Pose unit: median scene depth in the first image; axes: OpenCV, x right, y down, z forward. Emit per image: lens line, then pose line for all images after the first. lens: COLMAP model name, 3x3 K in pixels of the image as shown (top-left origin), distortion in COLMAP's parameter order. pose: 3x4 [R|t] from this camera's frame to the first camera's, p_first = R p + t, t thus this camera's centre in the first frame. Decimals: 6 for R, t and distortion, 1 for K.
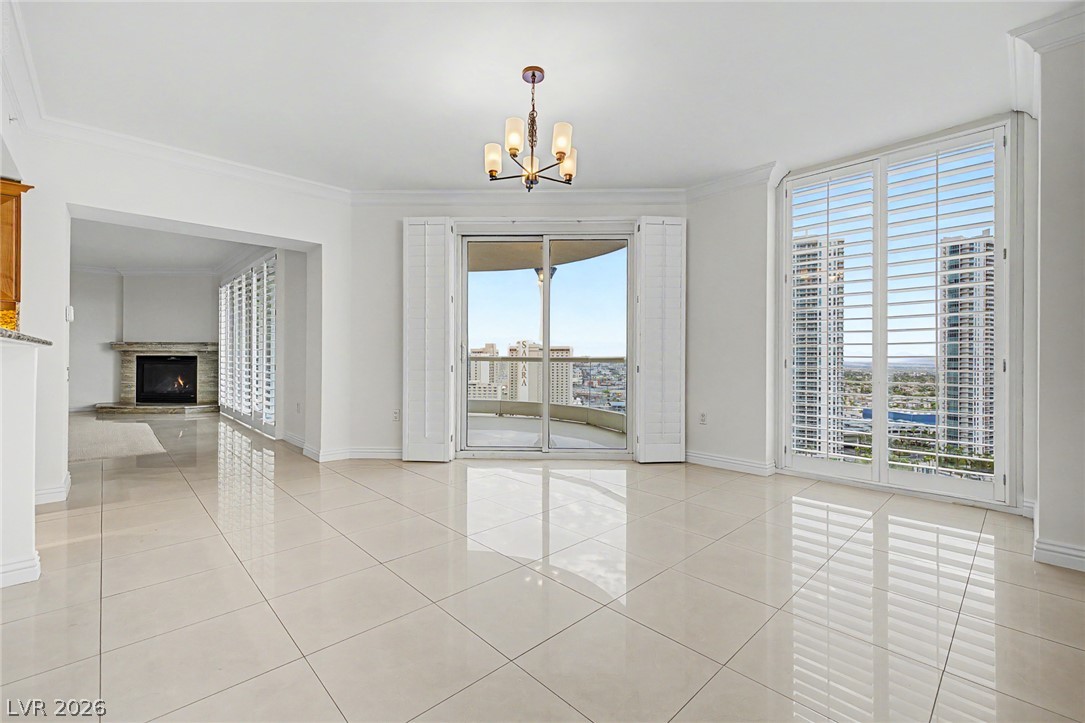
lens RADIAL K [[457.9, 0, 537.3], [0, 457.9, 357.9], [0, 0, 1]] dist [0.002559, -0.000839]
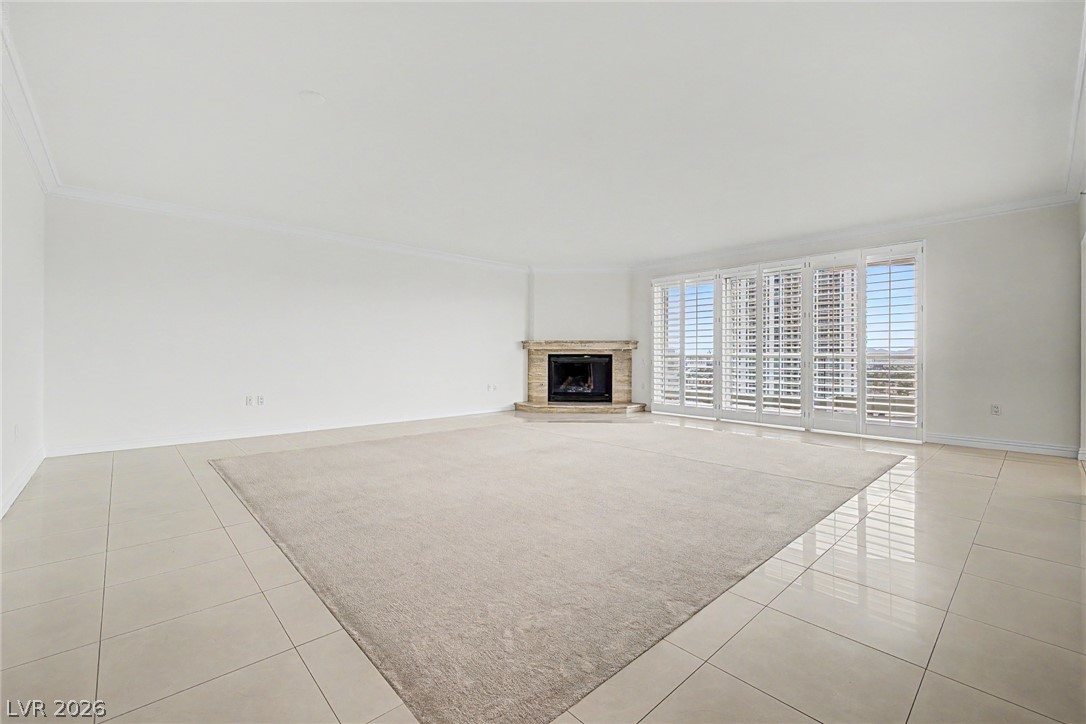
lens RADIAL K [[458.3, 0, 516.1], [0, 458.3, 360.0], [0, 0, 1]] dist [0.002559, -0.000839]
pose [[0.999263, -0.000063, -0.038374, -0.910559], [0.000473, 0.999943, 0.010669, -0.002883], [0.038371, -0.010679, 0.999207, 0.010391]]
